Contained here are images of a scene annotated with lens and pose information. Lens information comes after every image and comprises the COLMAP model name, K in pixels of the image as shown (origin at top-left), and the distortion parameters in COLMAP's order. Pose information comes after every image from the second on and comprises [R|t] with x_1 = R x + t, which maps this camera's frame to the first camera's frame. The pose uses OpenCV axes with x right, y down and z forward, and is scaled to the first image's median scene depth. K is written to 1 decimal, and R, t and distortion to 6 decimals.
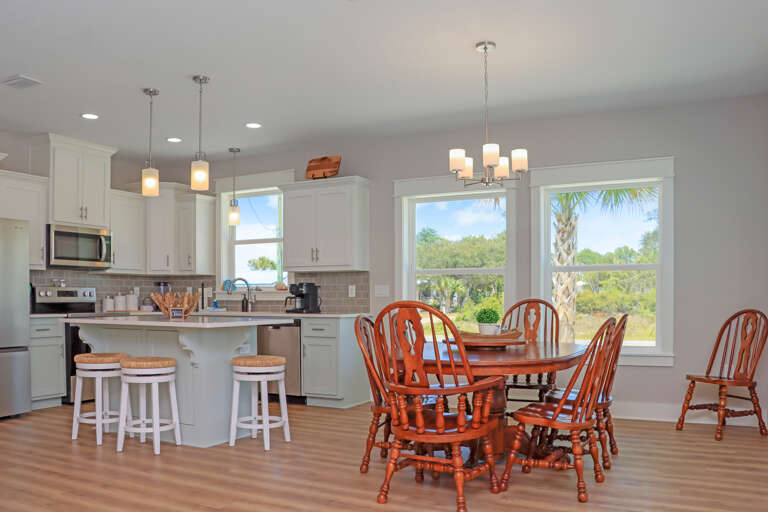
lens RADIAL K [[651.1, 0, 384.9], [0, 651.1, 256.1], [0, 0, 1]] dist [-0.159240, 0.124449]
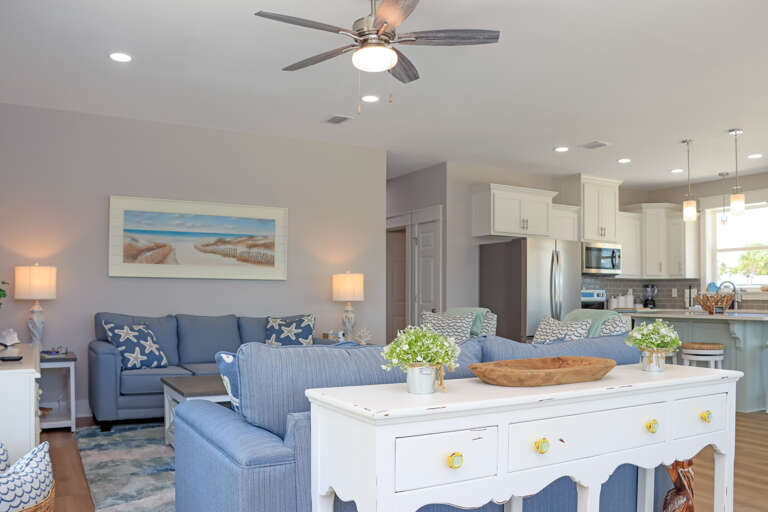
lens RADIAL K [[651.1, 0, 382.9], [0, 651.1, 251.8], [0, 0, 1]] dist [-0.159240, 0.124449]
pose [[0.850430, -0.026167, -0.525437, -0.160075], [0.023030, 0.999657, -0.012508, -0.020248], [0.525584, -0.001464, 0.850741, -0.319214]]
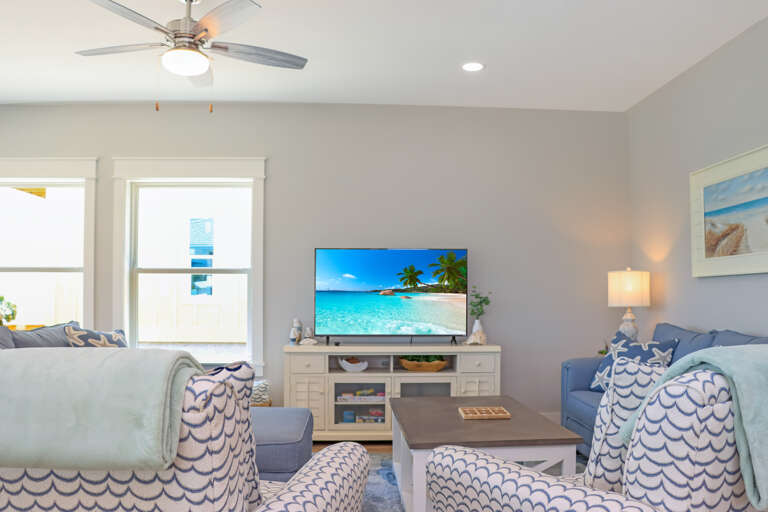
lens RADIAL K [[651.1, 0, 394.0], [0, 651.1, 297.5], [0, 0, 1]] dist [-0.159240, 0.124449]
pose [[-0.846537, 0.008330, -0.532265, -0.305075], [0.040692, 0.997965, -0.049100, 0.031053], [0.530773, -0.063224, -0.845153, 0.554486]]
